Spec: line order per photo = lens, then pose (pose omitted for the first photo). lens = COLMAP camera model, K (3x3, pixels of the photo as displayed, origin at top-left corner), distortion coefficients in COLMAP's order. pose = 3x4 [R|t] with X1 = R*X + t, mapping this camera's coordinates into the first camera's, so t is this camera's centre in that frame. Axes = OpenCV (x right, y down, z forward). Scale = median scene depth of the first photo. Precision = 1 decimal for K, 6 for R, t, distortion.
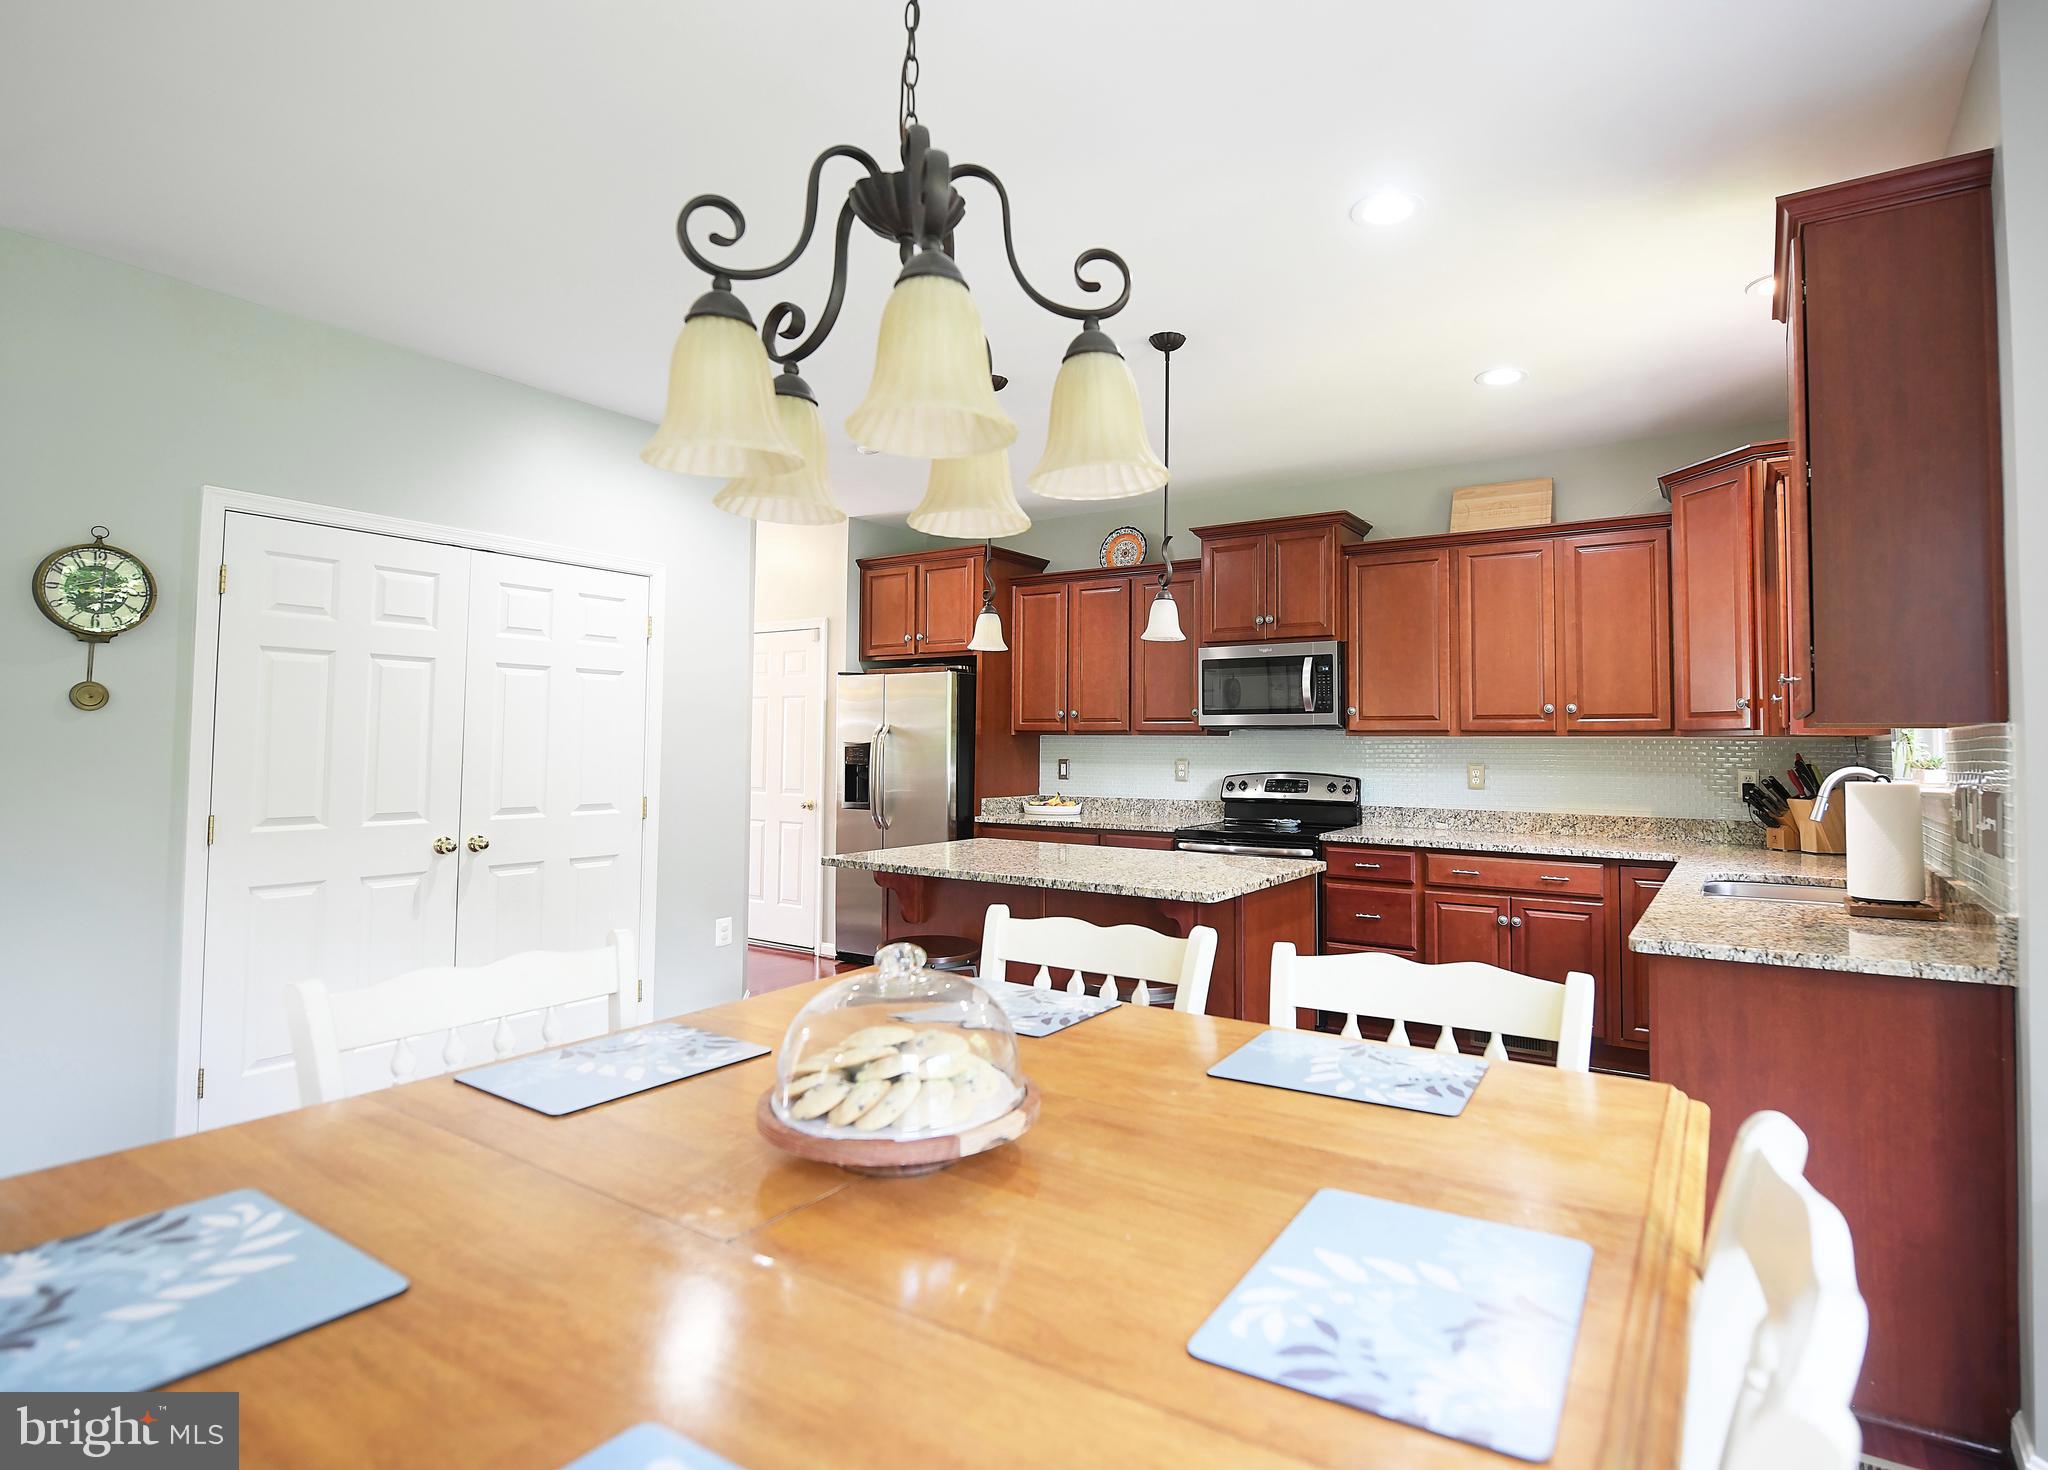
lens RADIAL K [[1030.0, 0, 1089.2], [0, 1030.0, 703.9], [0, 0, 1]] dist [-0.012163, -0.000720]
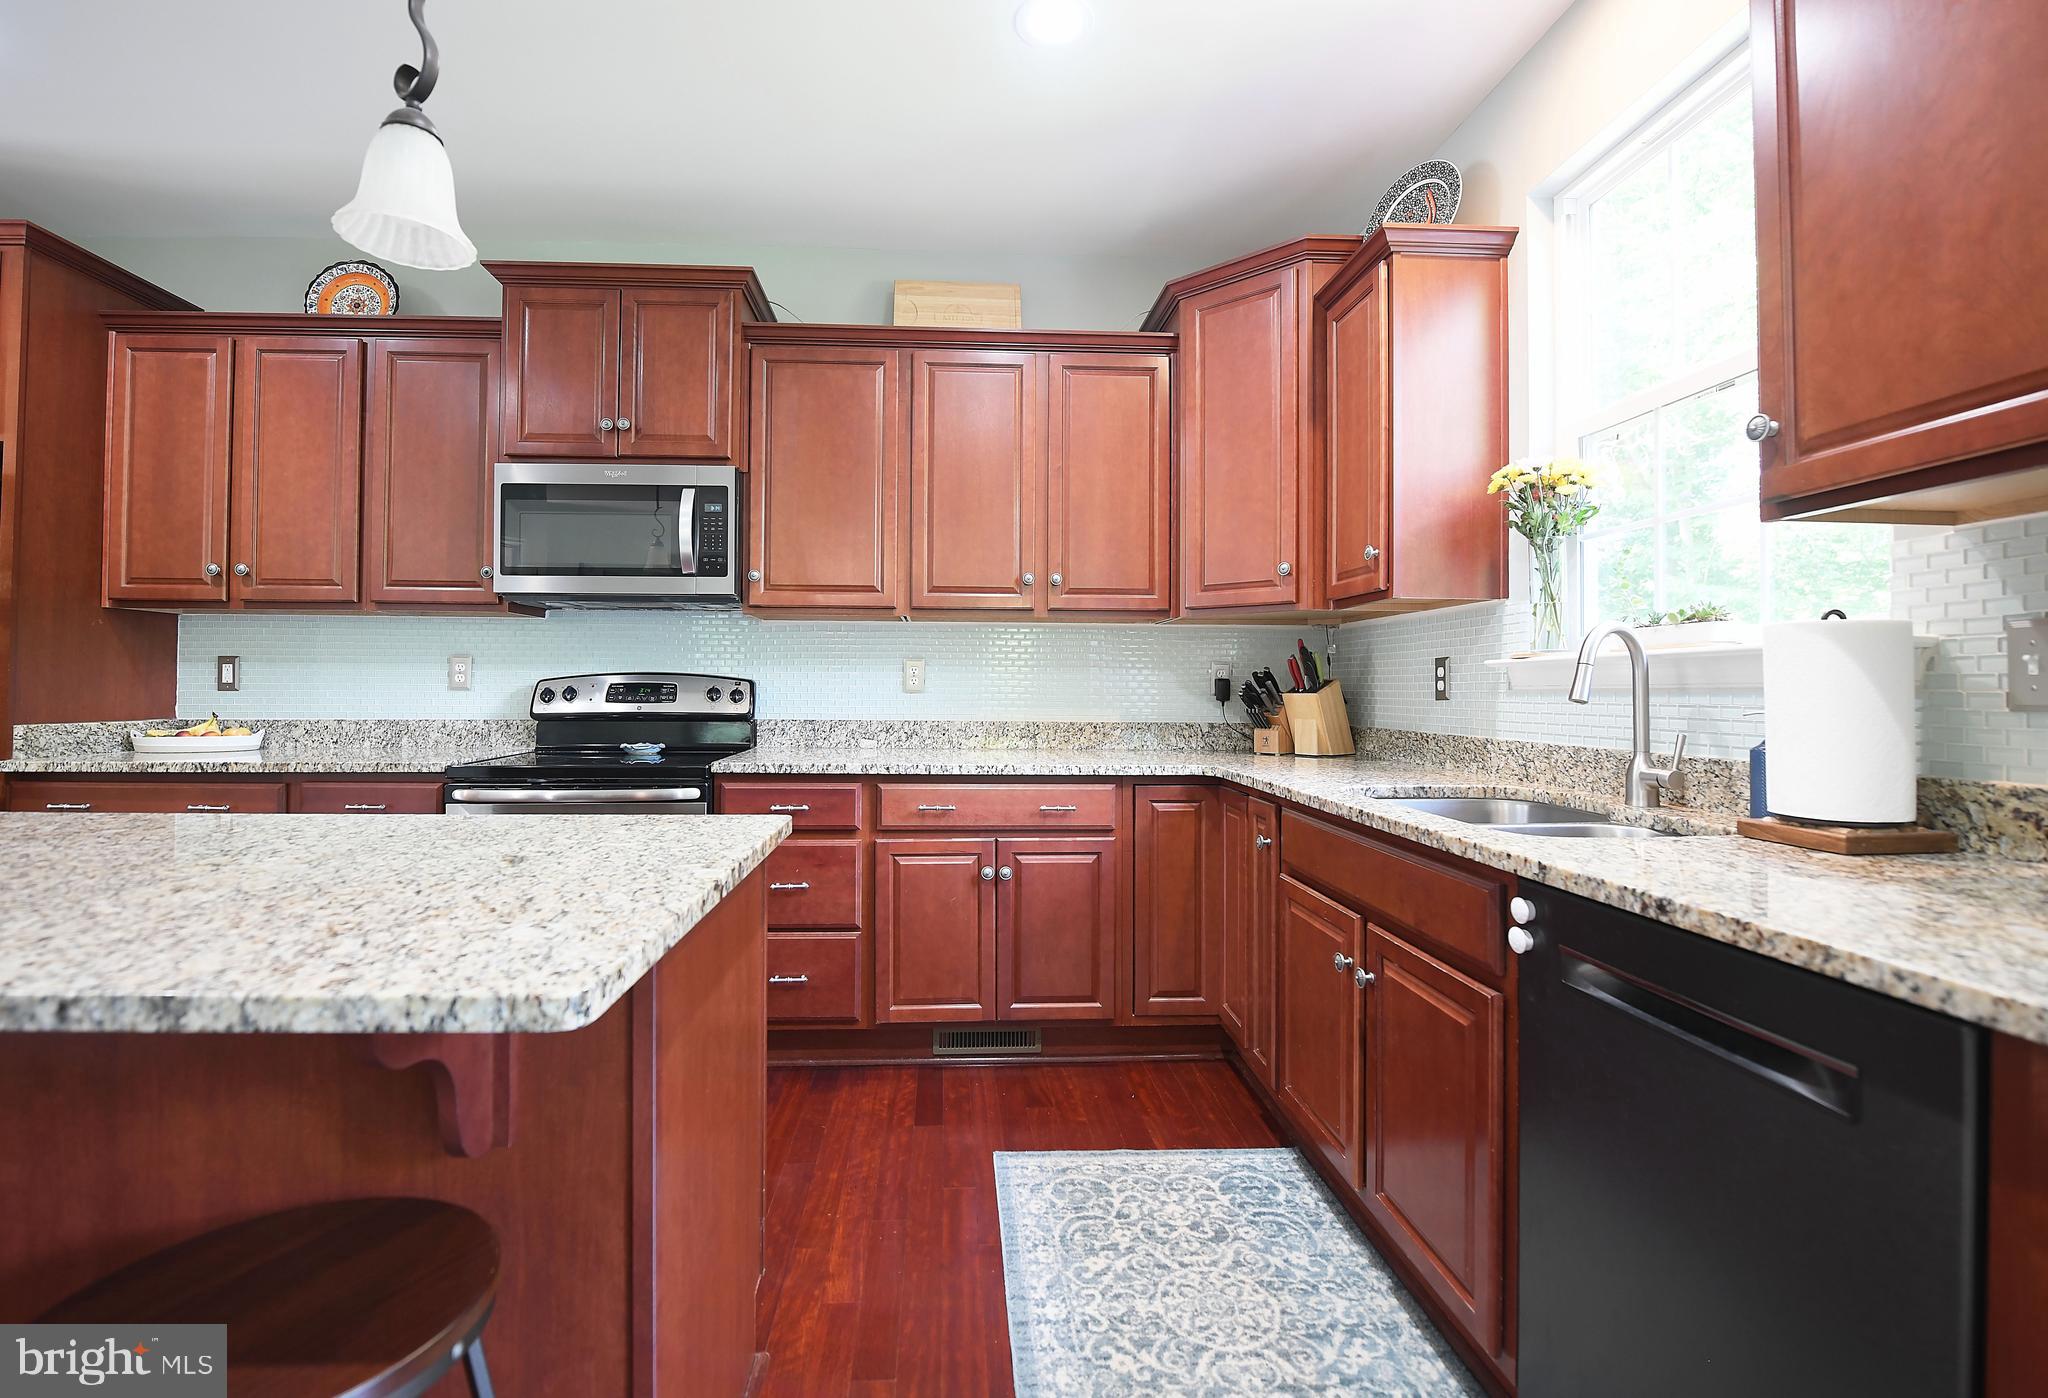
lens RADIAL K [[912.8, 0, 983.5], [0, 912.8, 673.5], [0, 0, 1]] dist [-0.011463, -0.003772]
pose [[0.819224, 0.006776, 0.573434, 0.041077], [-0.023077, 0.999510, 0.021158, 0.056330], [-0.573009, -0.030566, 0.818979, 0.449694]]
